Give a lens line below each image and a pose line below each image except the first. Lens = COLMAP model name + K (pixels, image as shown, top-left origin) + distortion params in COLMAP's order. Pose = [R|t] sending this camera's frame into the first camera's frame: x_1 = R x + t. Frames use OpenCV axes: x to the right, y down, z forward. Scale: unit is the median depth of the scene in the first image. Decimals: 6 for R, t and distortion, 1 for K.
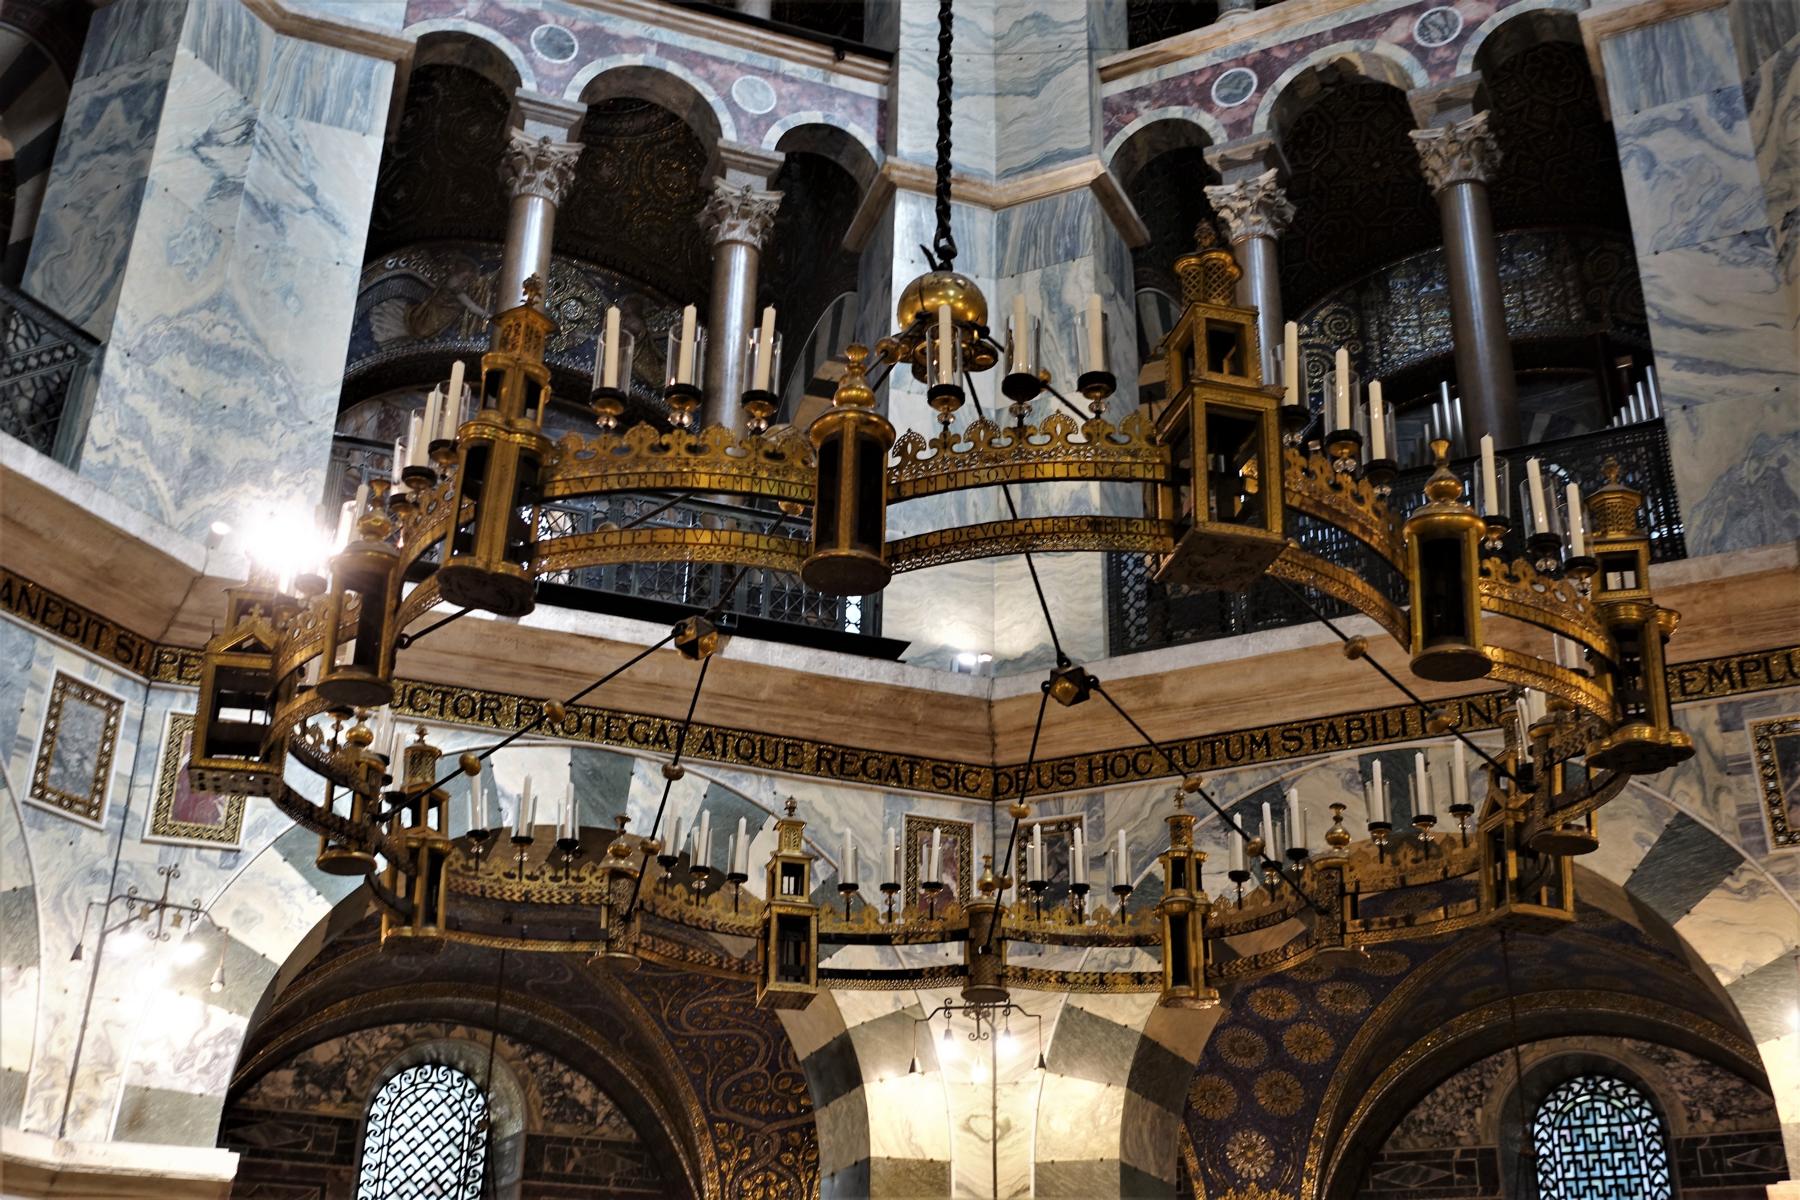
lens RADIAL K [[1925.6, 0, 892.6], [0, 1925.6, 601.8], [0, 0, 1]] dist [-0.015479, 0.000000]
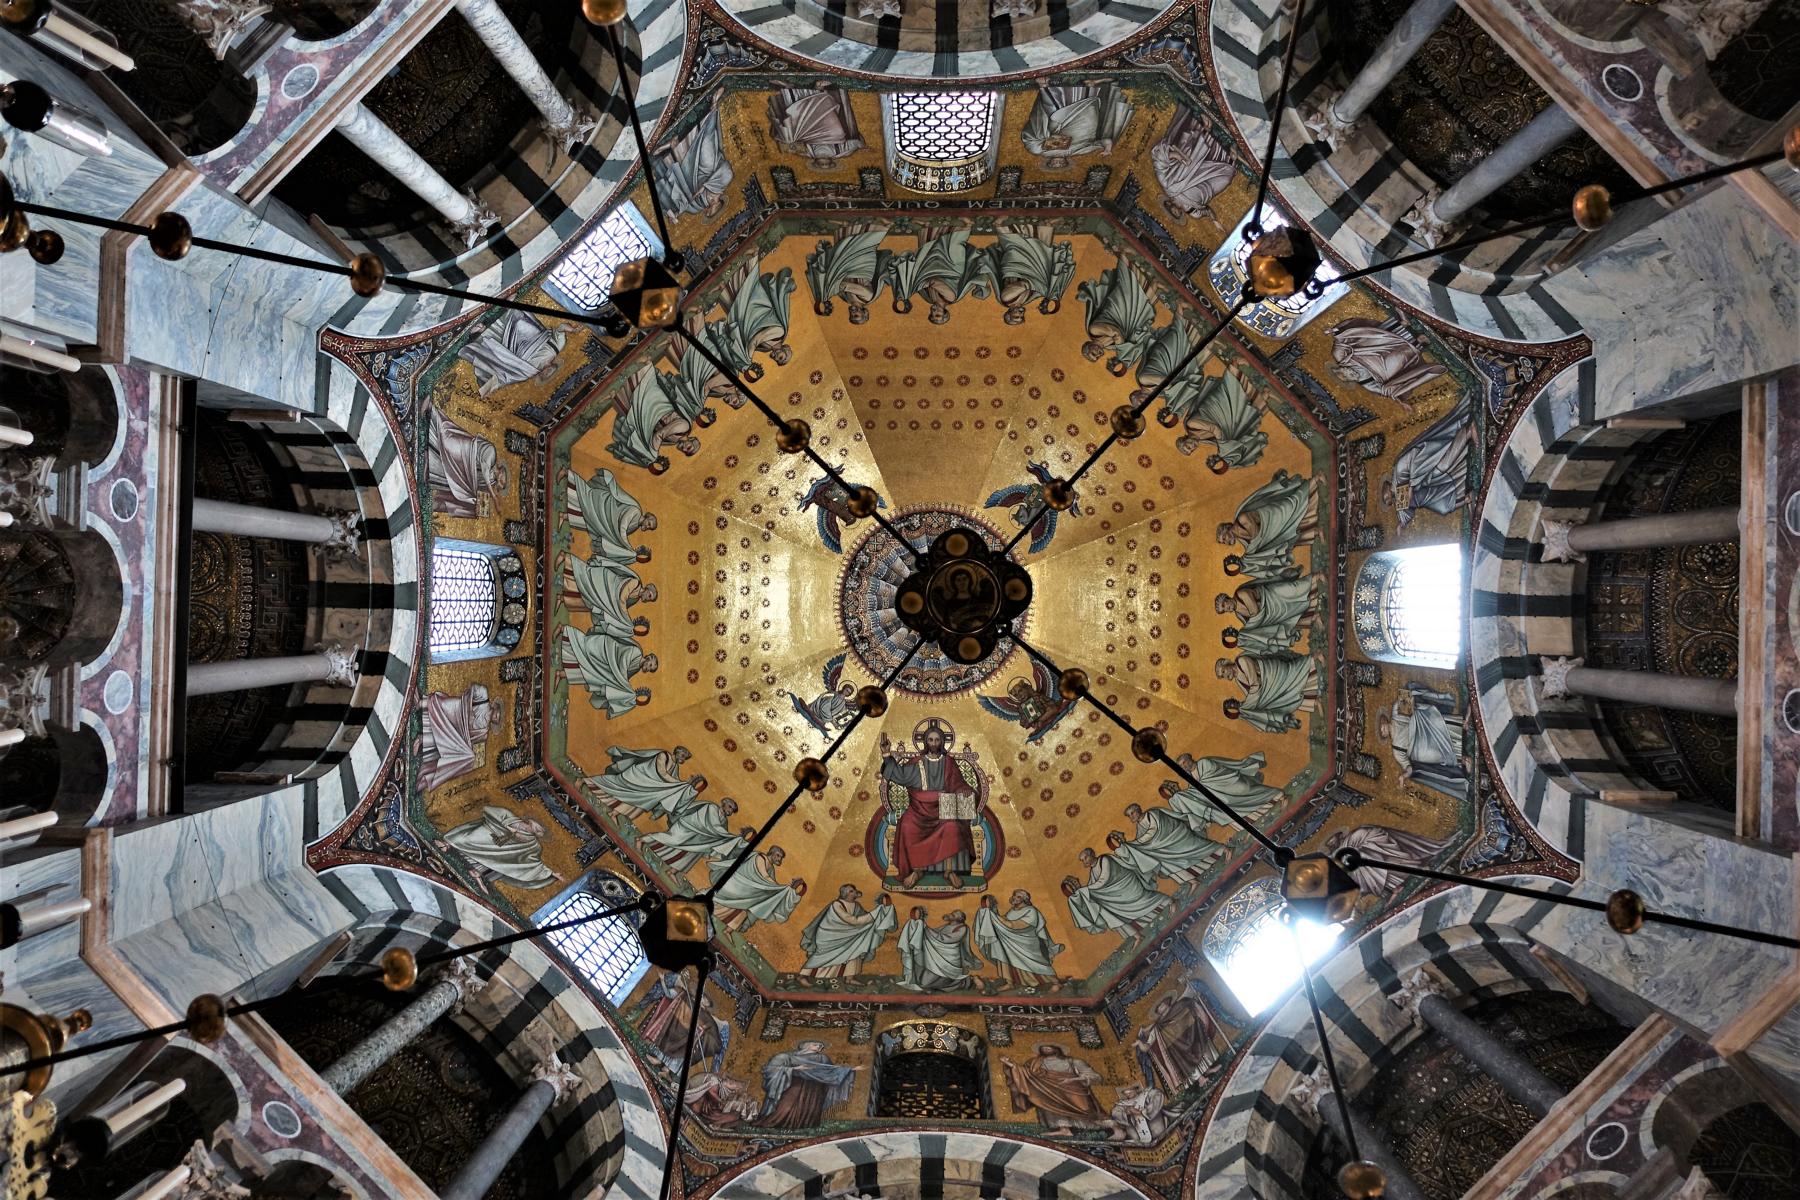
lens RADIAL K [[1245.7, 0, 901.3], [0, 1245.7, 592.6], [0, 0, 1]] dist [-0.009153, -0.002630]
pose [[0.318059, 0.948037, 0.008072, 0.006942], [-0.429593, 0.151704, -0.890189, 0.155674], [-0.845156, 0.279665, 0.455520, 0.340948]]
